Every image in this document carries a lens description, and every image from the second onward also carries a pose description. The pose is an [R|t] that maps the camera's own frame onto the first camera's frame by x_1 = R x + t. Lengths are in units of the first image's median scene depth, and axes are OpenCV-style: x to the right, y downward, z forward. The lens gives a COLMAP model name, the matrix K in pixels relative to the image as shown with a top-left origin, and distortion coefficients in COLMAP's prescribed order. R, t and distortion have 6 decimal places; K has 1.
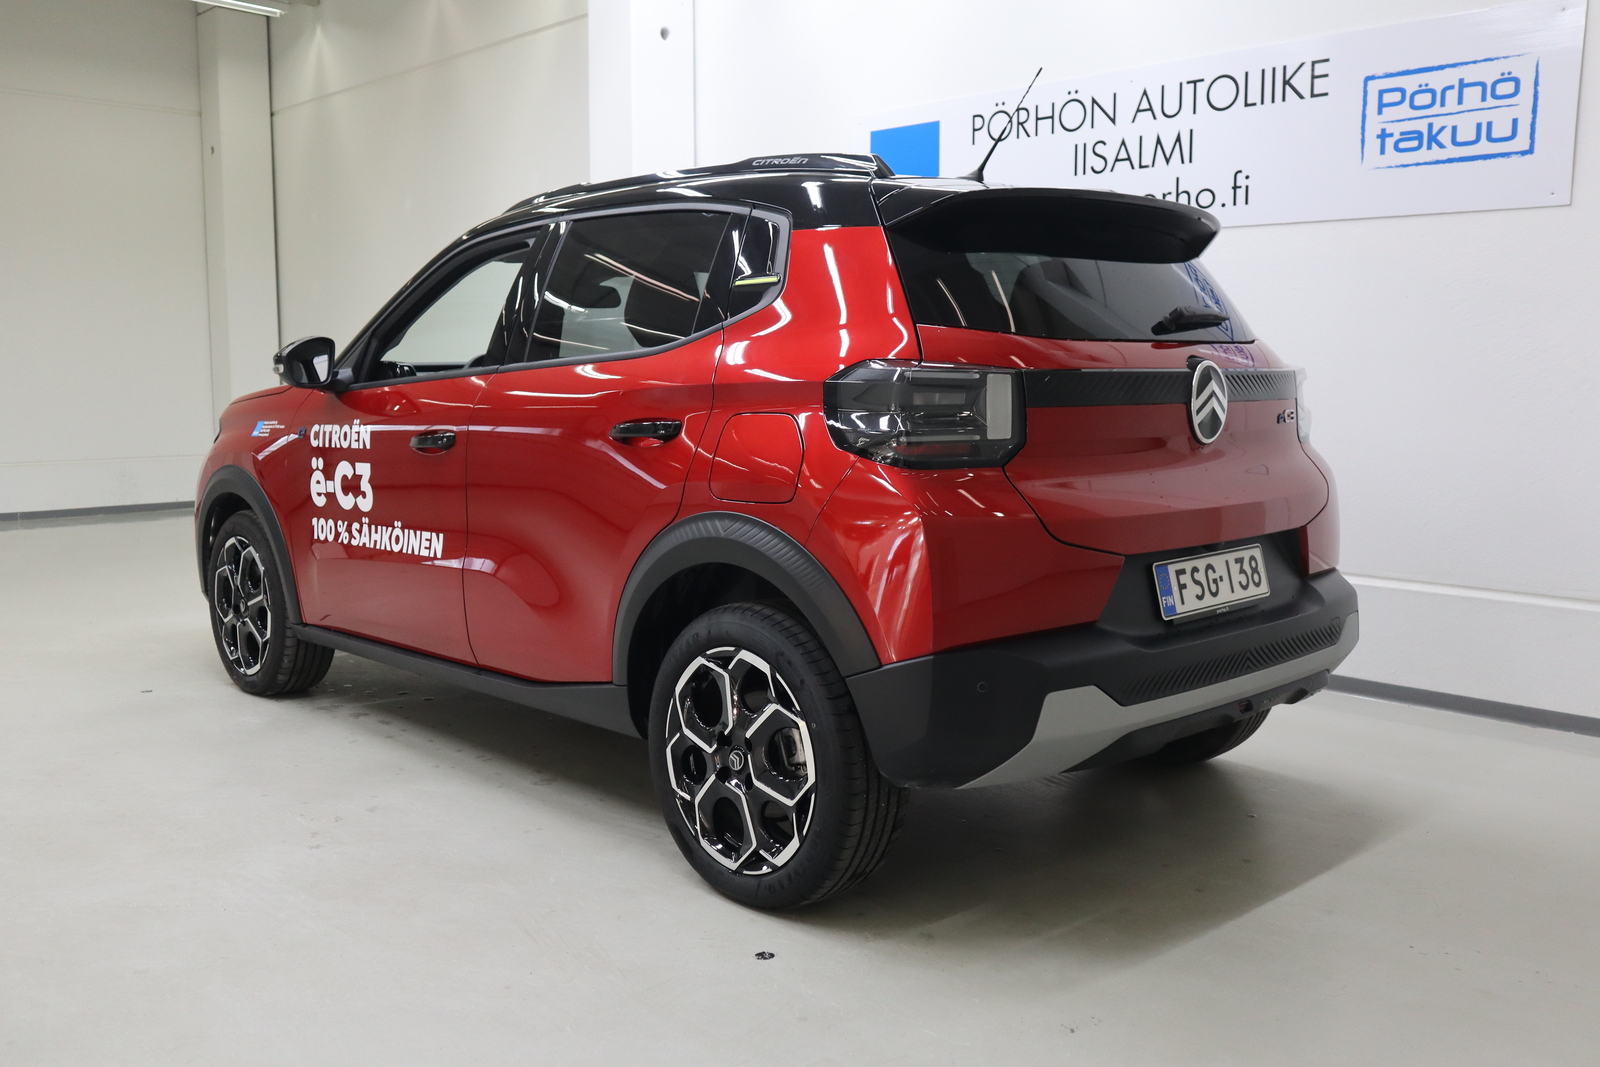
lens RADIAL K [[1408.4, 0, 800.0], [0, 1408.4, 533.5], [0, 0, 1]] dist [-0.056261, 0.125140]
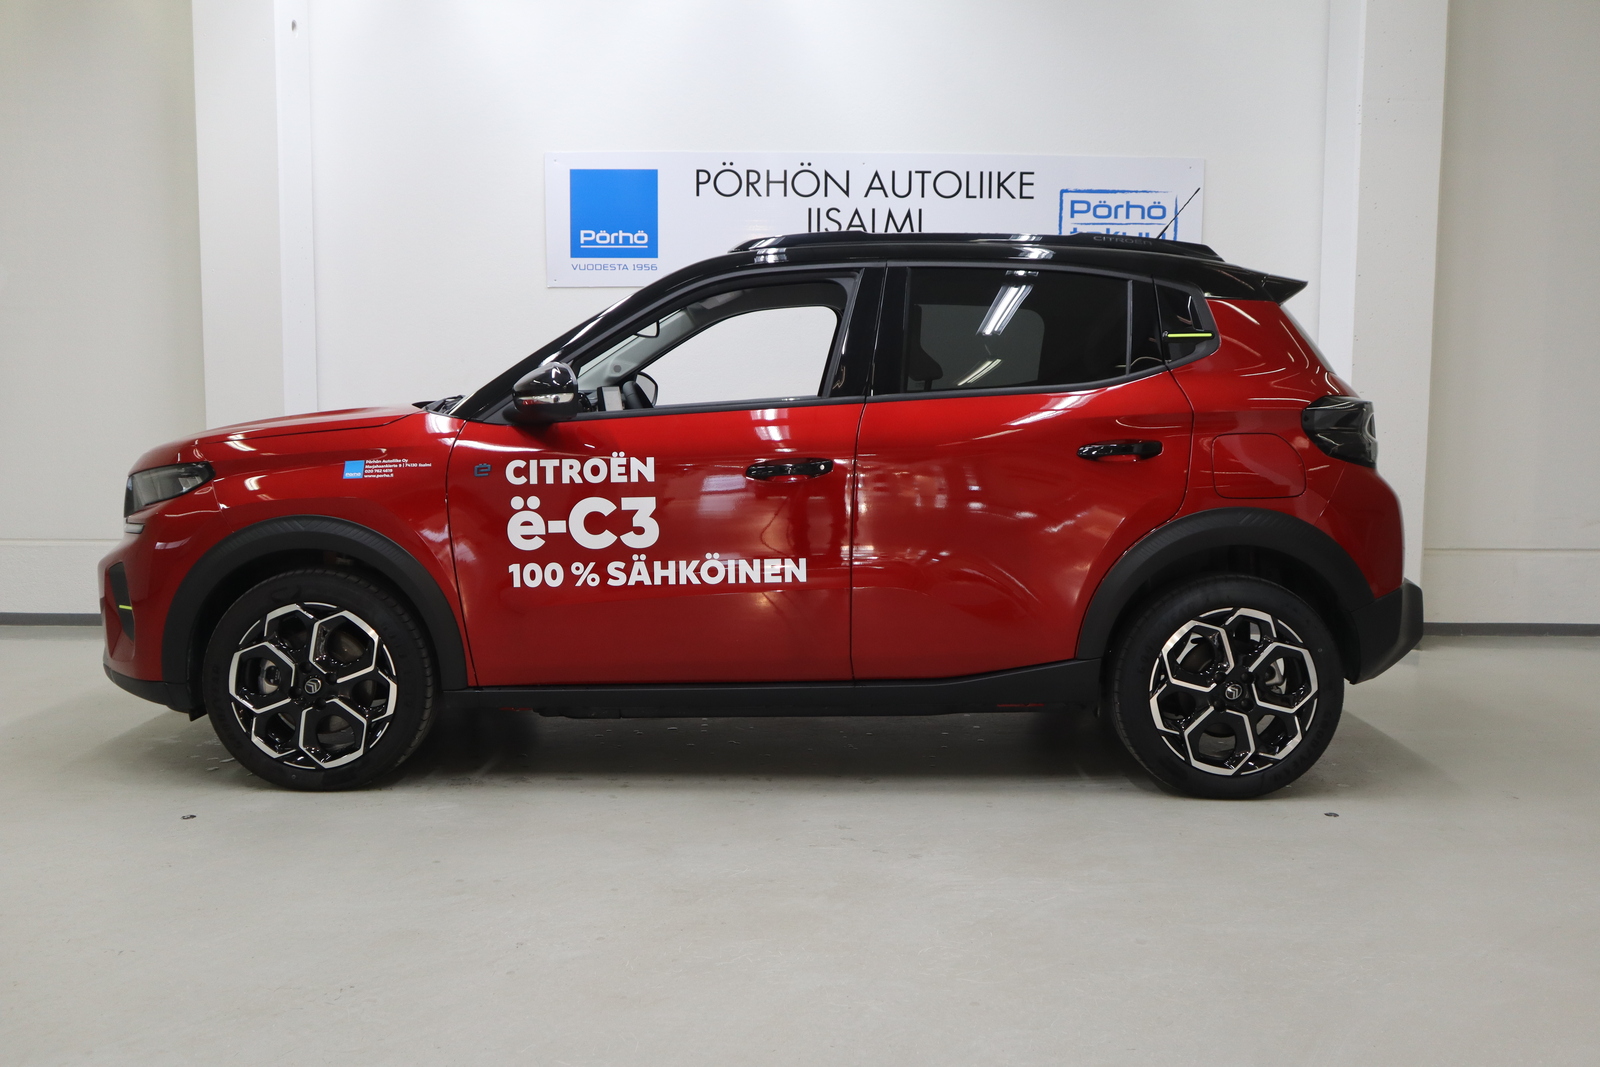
lens RADIAL K [[1408.4, 0, 800.0], [0, 1408.4, 533.5], [0, 0, 1]] dist [-0.056261, 0.125140]
pose [[0.692514, -0.069812, 0.718018, -0.850302], [0.081970, 0.996475, 0.017827, -0.031171], [-0.716732, 0.046511, 0.695796, 0.238081]]
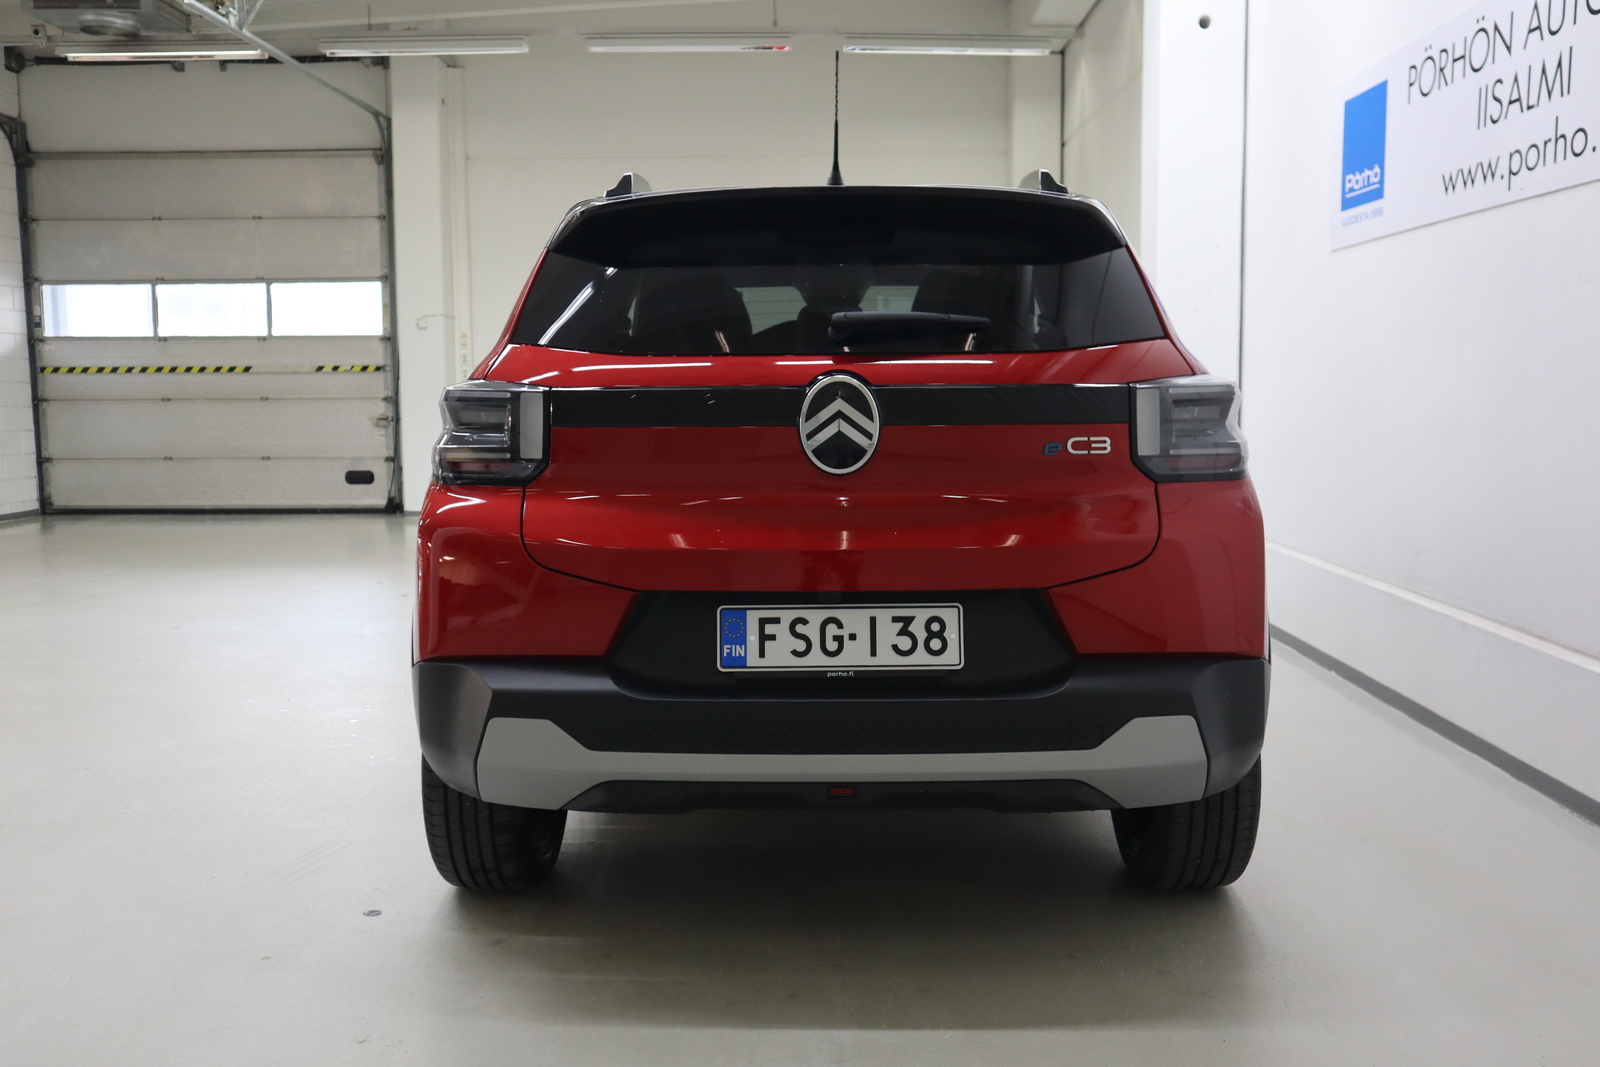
lens RADIAL K [[1370.4, 0, 805.3], [0, 1370.4, 541.2], [0, 0, 1]] dist [-0.006613, -0.000471]
pose [[0.715450, 0.076309, -0.694484, 0.585126], [-0.076862, 0.996581, 0.030321, -0.032772], [0.694423, 0.031686, 0.718869, 0.272396]]
